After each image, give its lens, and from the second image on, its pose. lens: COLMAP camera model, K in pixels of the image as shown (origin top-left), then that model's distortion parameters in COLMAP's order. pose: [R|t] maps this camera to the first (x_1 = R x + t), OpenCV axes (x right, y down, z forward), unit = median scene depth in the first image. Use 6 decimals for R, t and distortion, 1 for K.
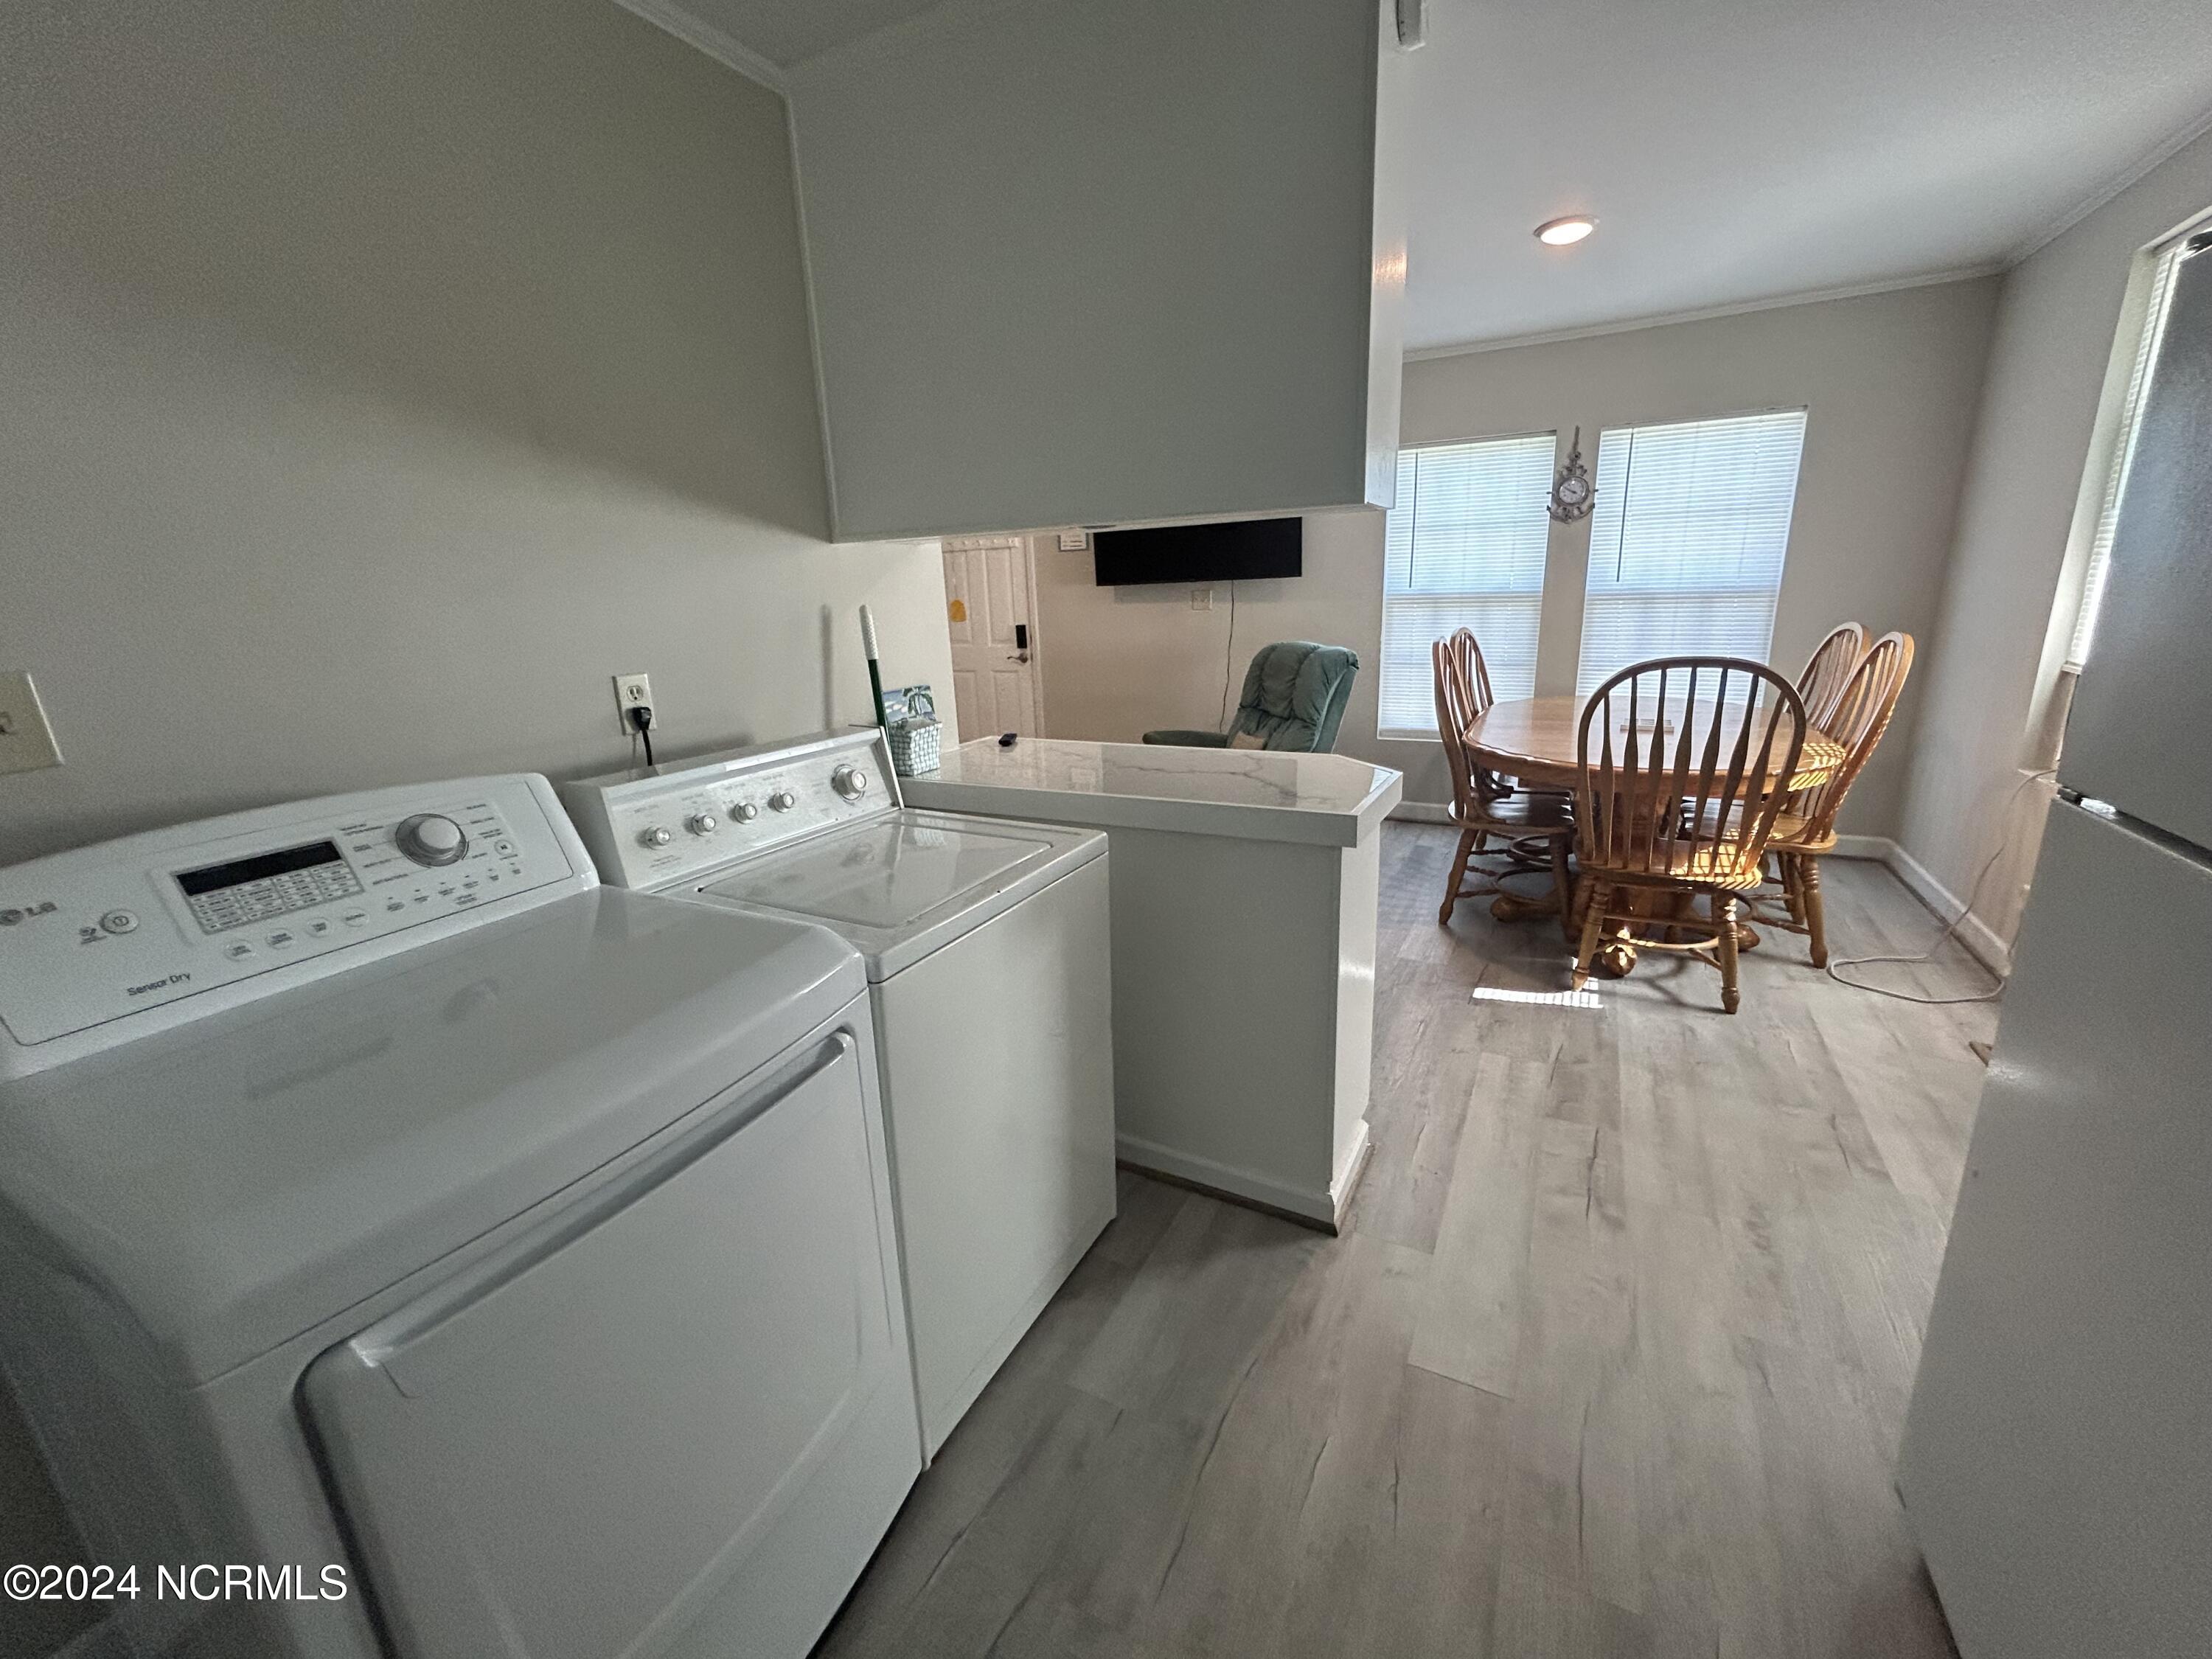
lens RADIAL K [[891.8, 0, 1111.0], [0, 891.8, 825.1], [0, 0, 1]] dist [-0.002564, -0.000340]
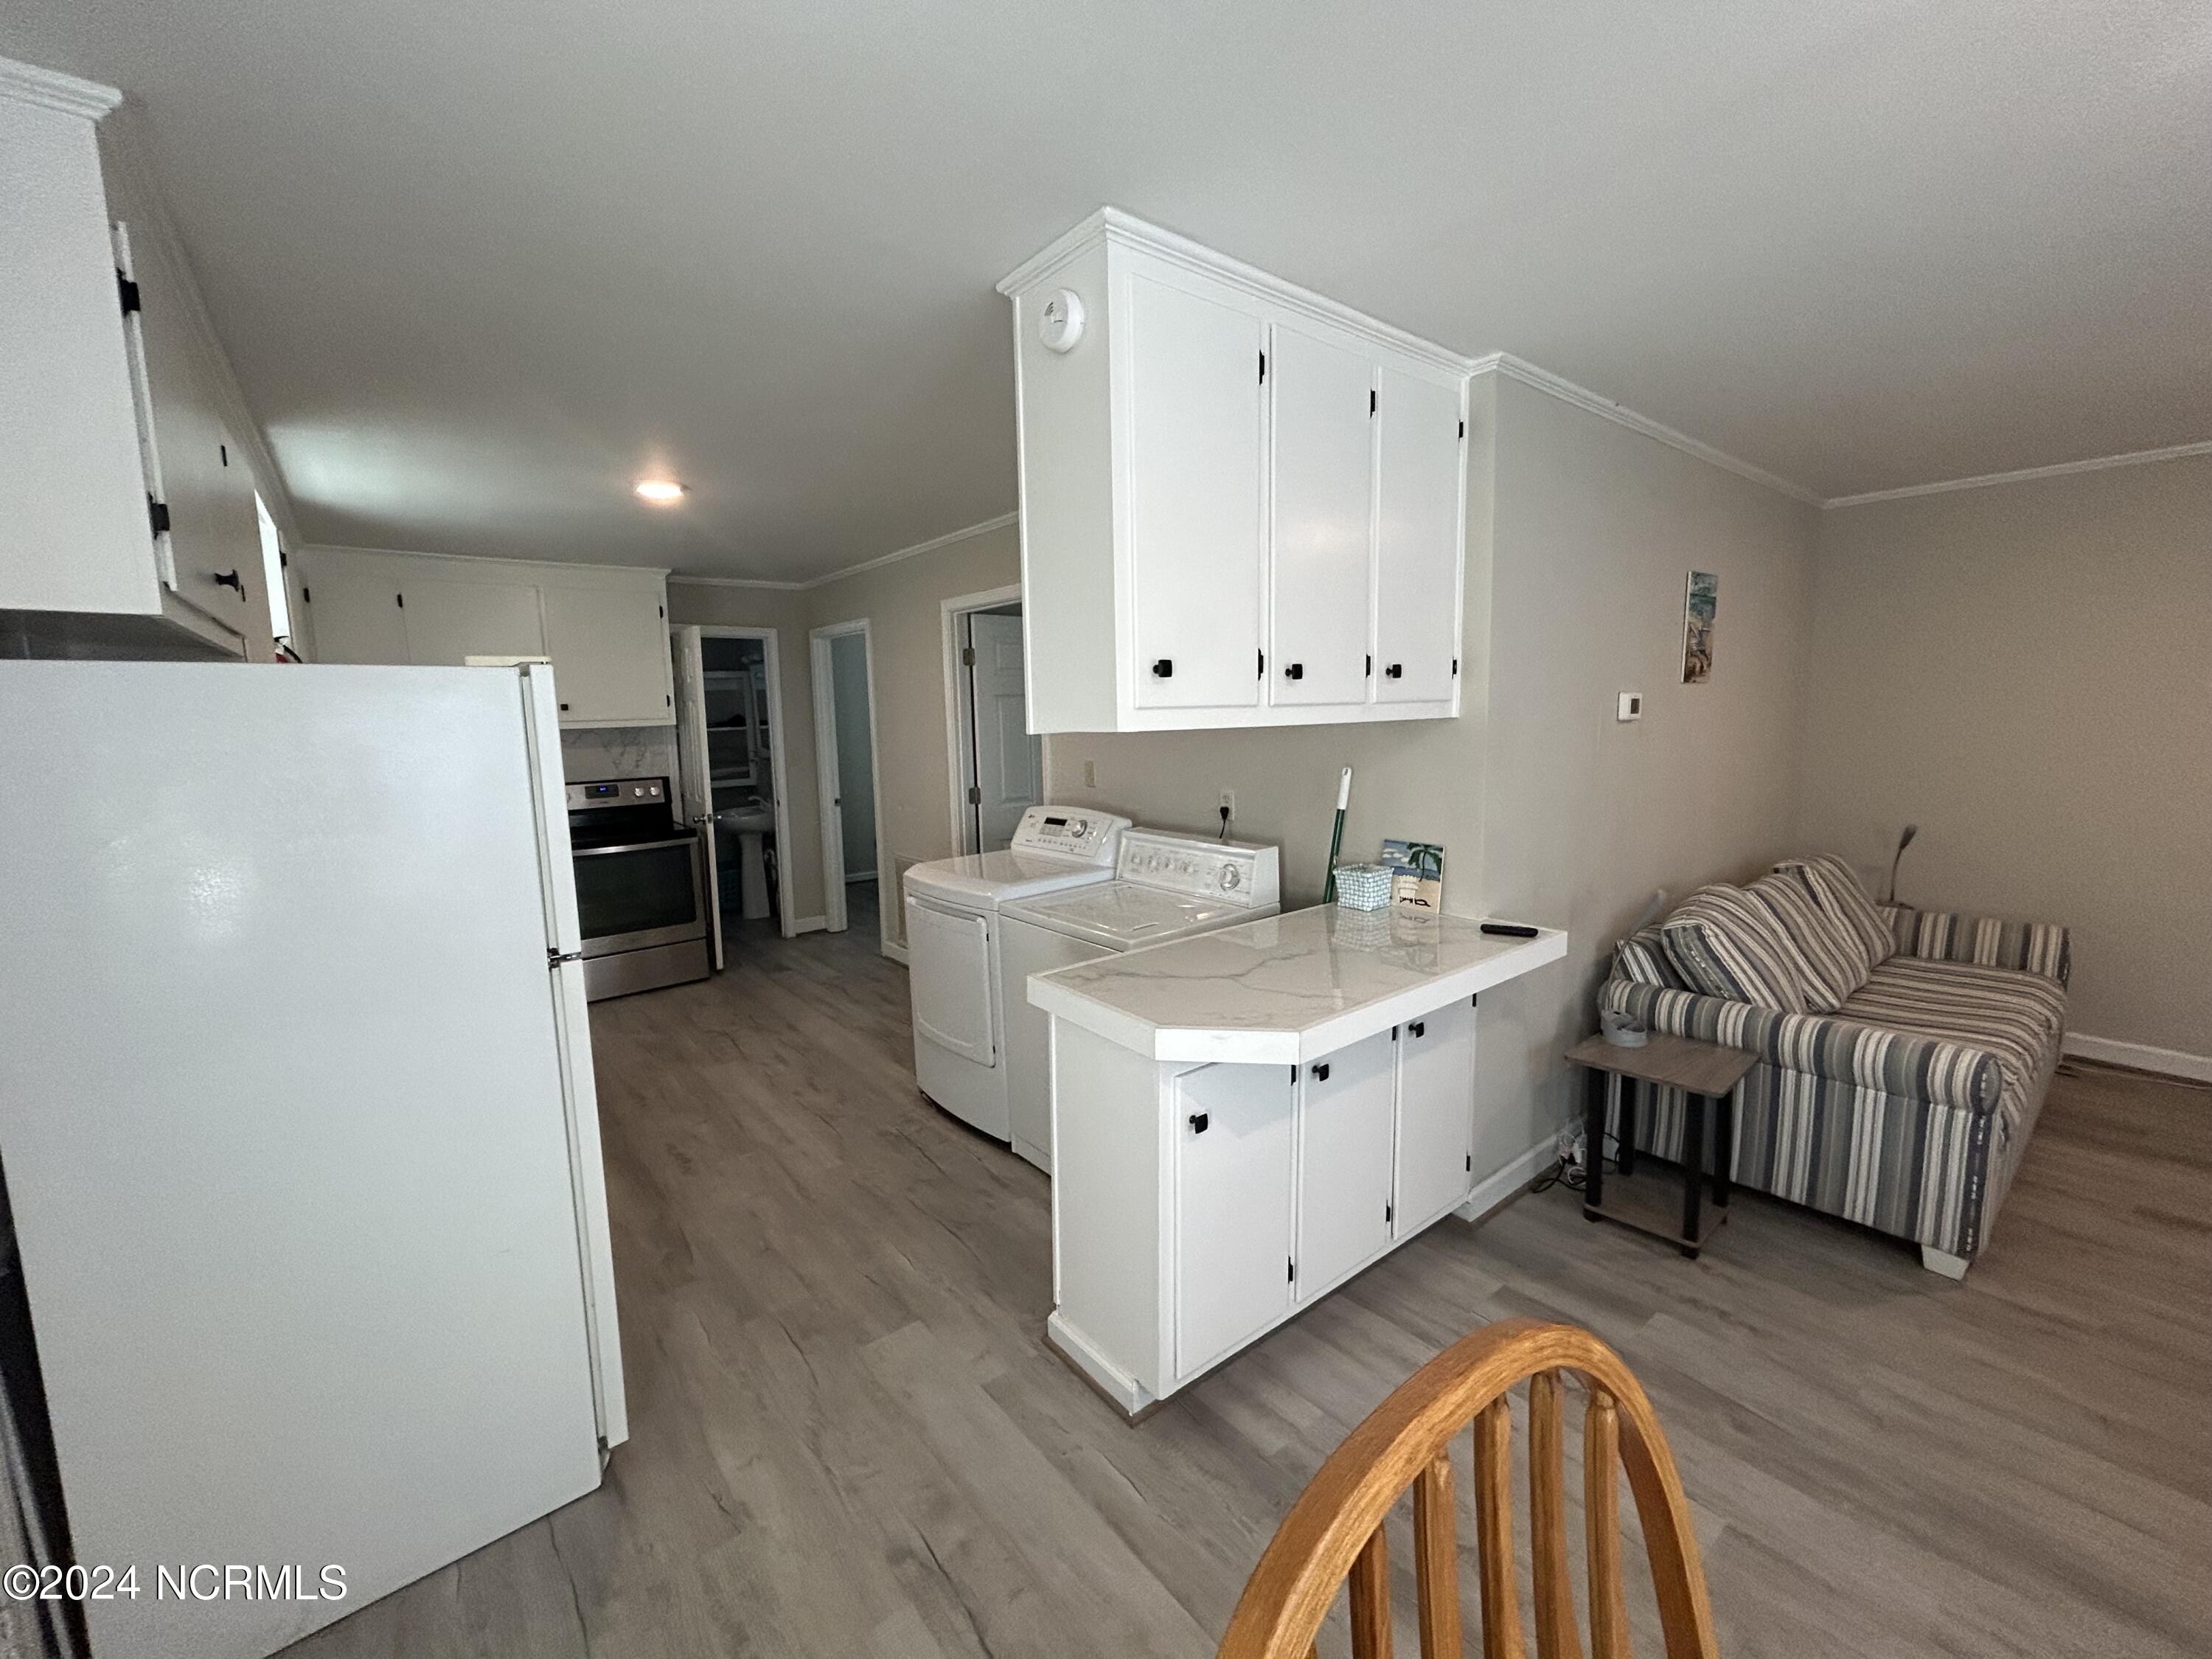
lens RADIAL K [[893.4, 0, 1102.7], [0, 893.4, 826.5], [0, 0, 1]] dist [-0.002480, 0.000723]
pose [[-0.398015, 0.166353, -0.902170, 0.821891], [-0.201584, 0.943526, 0.262913, -0.343646], [0.894957, 0.286506, -0.342003, 0.911588]]
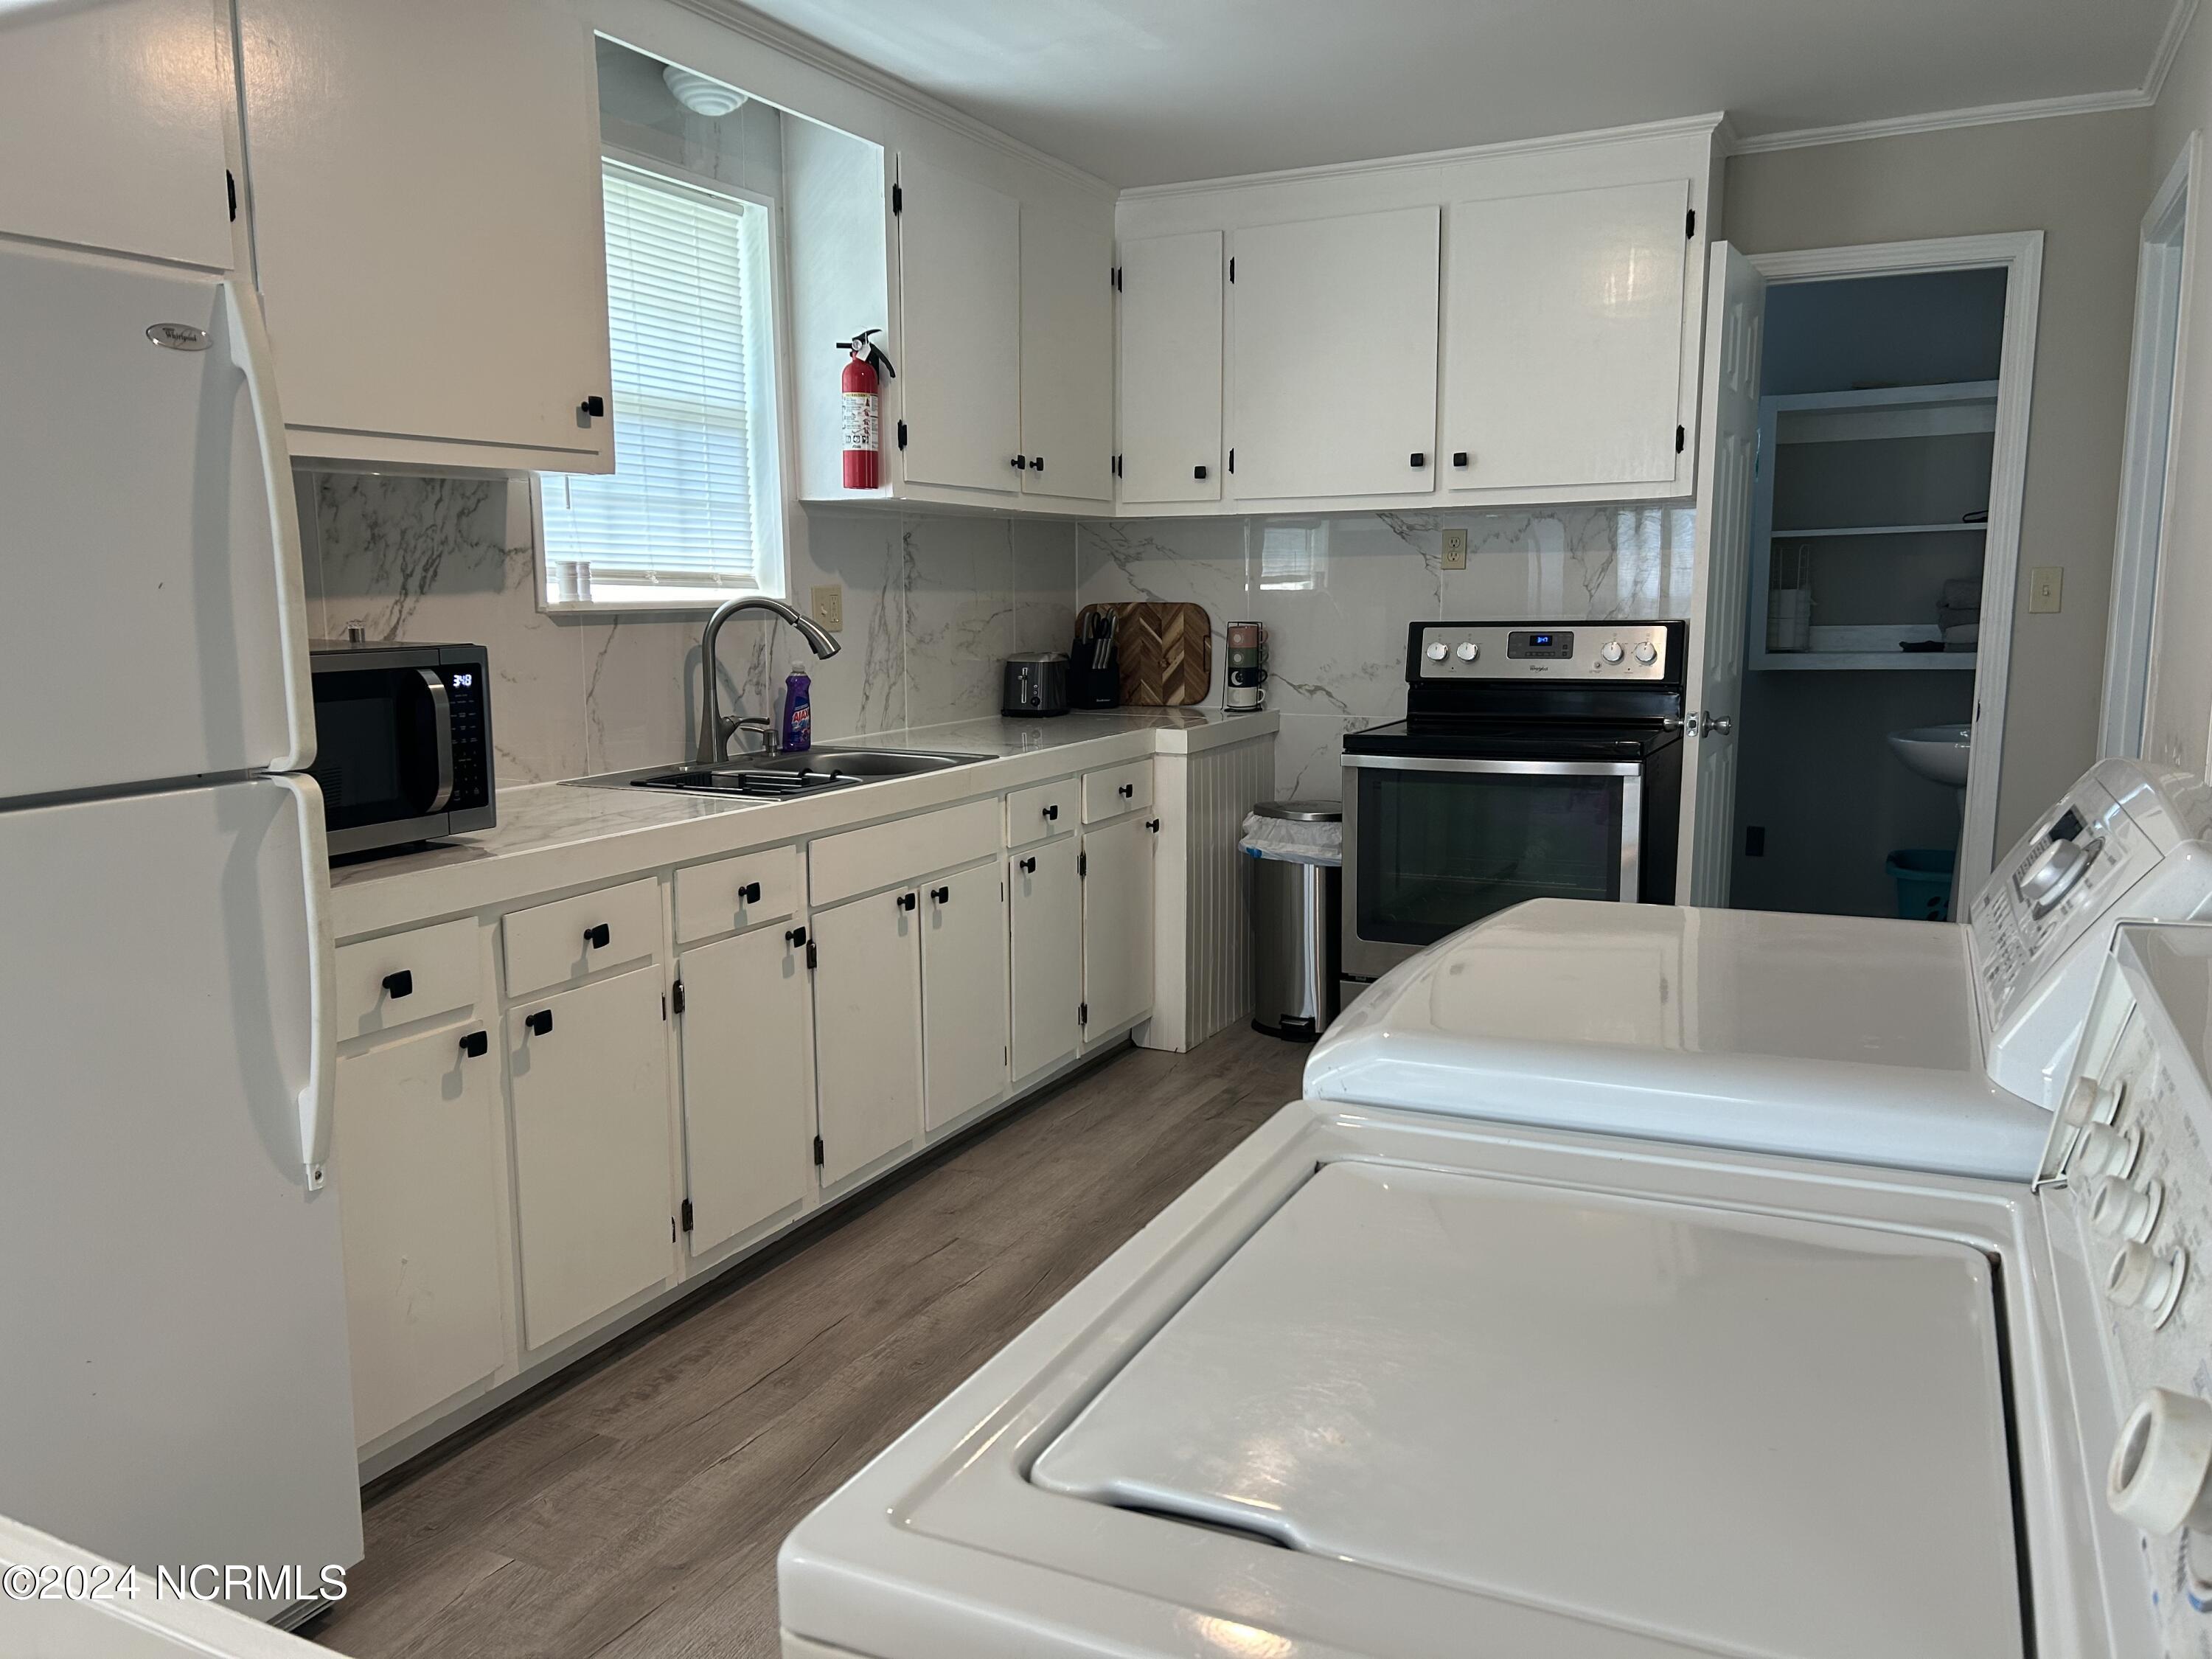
lens RADIAL K [[1675.4, 0, 1093.6], [0, 1675.4, 849.7], [0, 0, 1]] dist [0.069375, -0.078486]
pose [[-0.998373, 0.052532, -0.022182, -0.027816], [0.038990, 0.912731, 0.406697, -0.209255], [0.041611, 0.405171, -0.913294, 0.891749]]
